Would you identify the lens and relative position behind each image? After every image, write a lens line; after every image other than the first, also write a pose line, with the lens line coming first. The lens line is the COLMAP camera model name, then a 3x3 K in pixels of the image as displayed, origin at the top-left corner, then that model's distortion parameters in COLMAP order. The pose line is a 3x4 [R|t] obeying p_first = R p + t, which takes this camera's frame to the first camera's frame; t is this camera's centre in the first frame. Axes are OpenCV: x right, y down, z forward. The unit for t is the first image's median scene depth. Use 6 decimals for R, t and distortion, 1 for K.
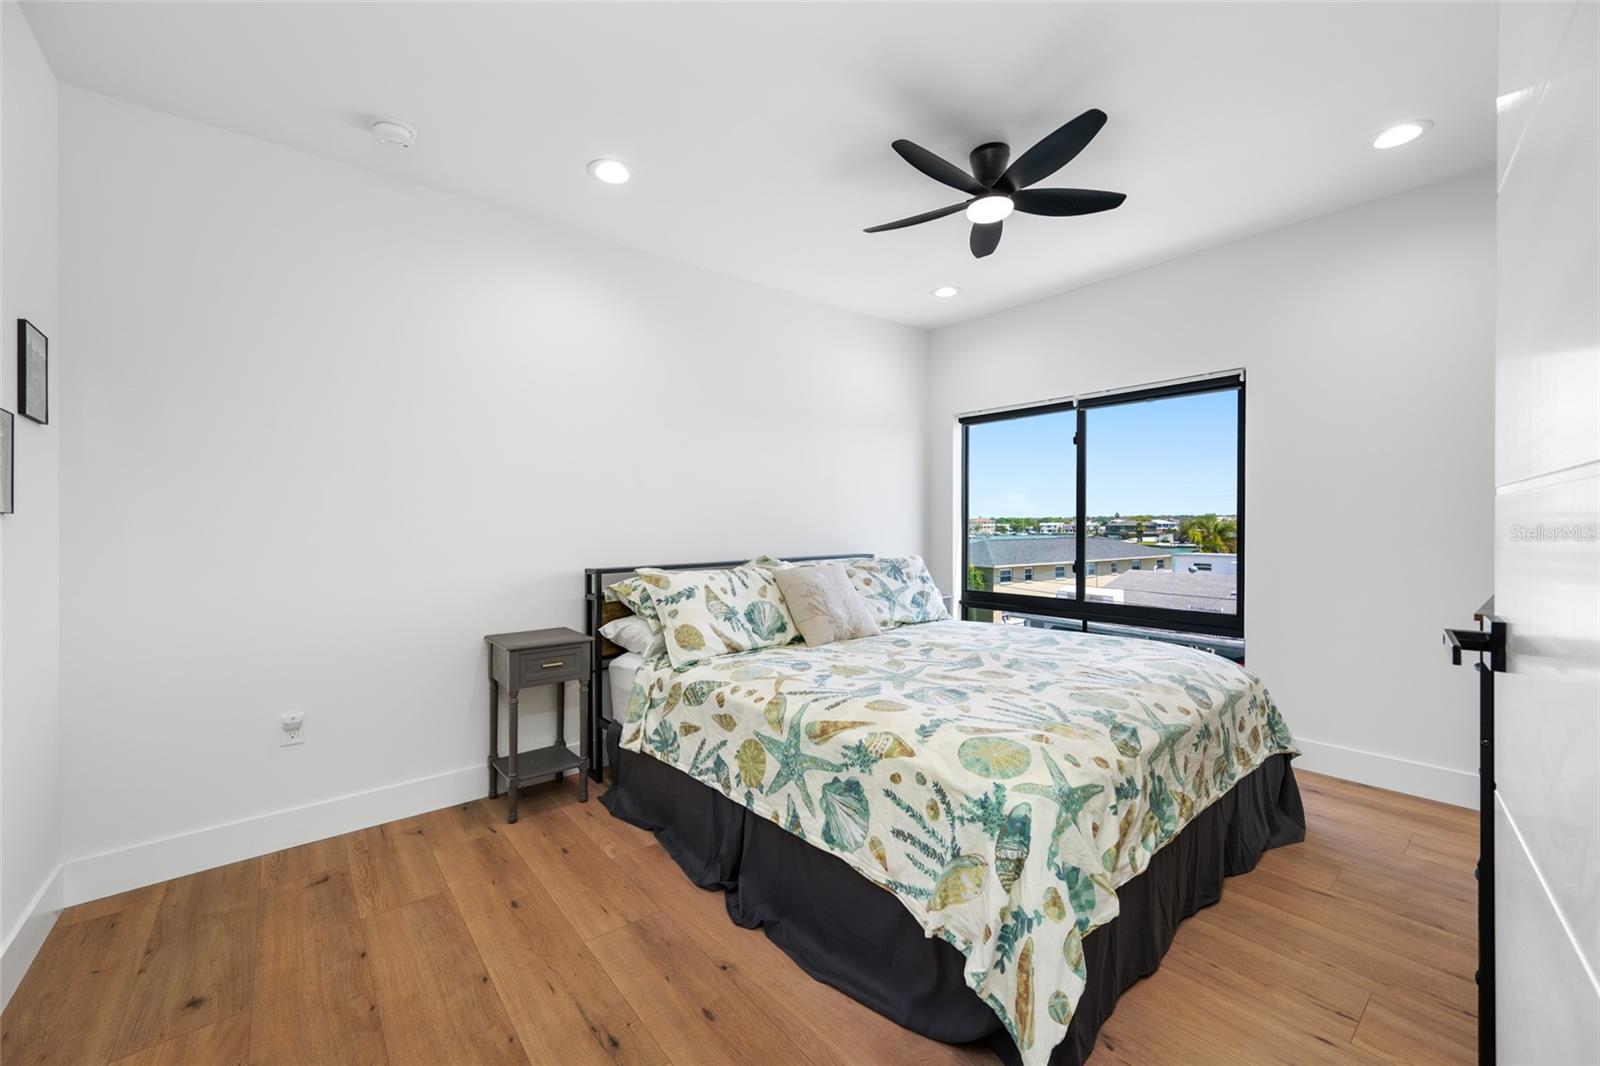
lens RADIAL K [[628.7, 0, 796.5], [0, 628.7, 521.3], [0, 0, 1]] dist [-0.004153, -0.000258]
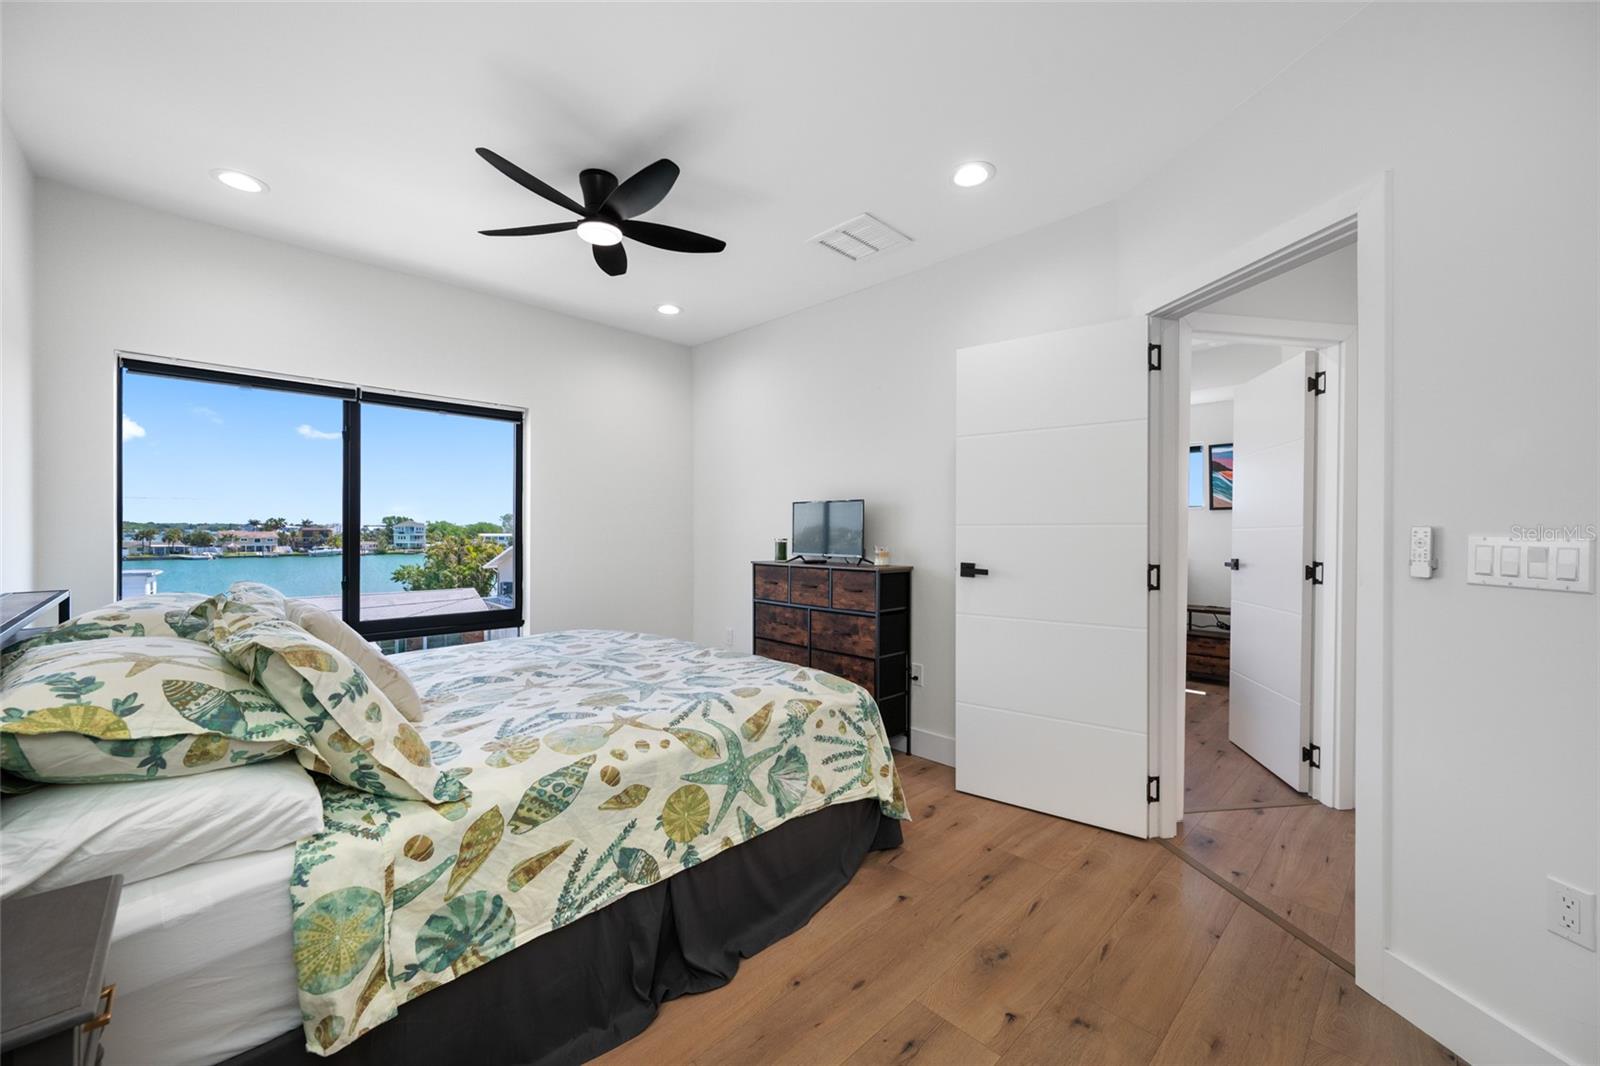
lens RADIAL K [[628.7, 0, 802.0], [0, 628.7, 541.7], [0, 0, 1]] dist [-0.004153, -0.000258]
pose [[-0.089133, -0.009324, 0.995976, -0.843799], [-0.007186, 0.999936, 0.008718, 0.007426], [-0.995994, -0.006380, -0.089194, 0.838176]]
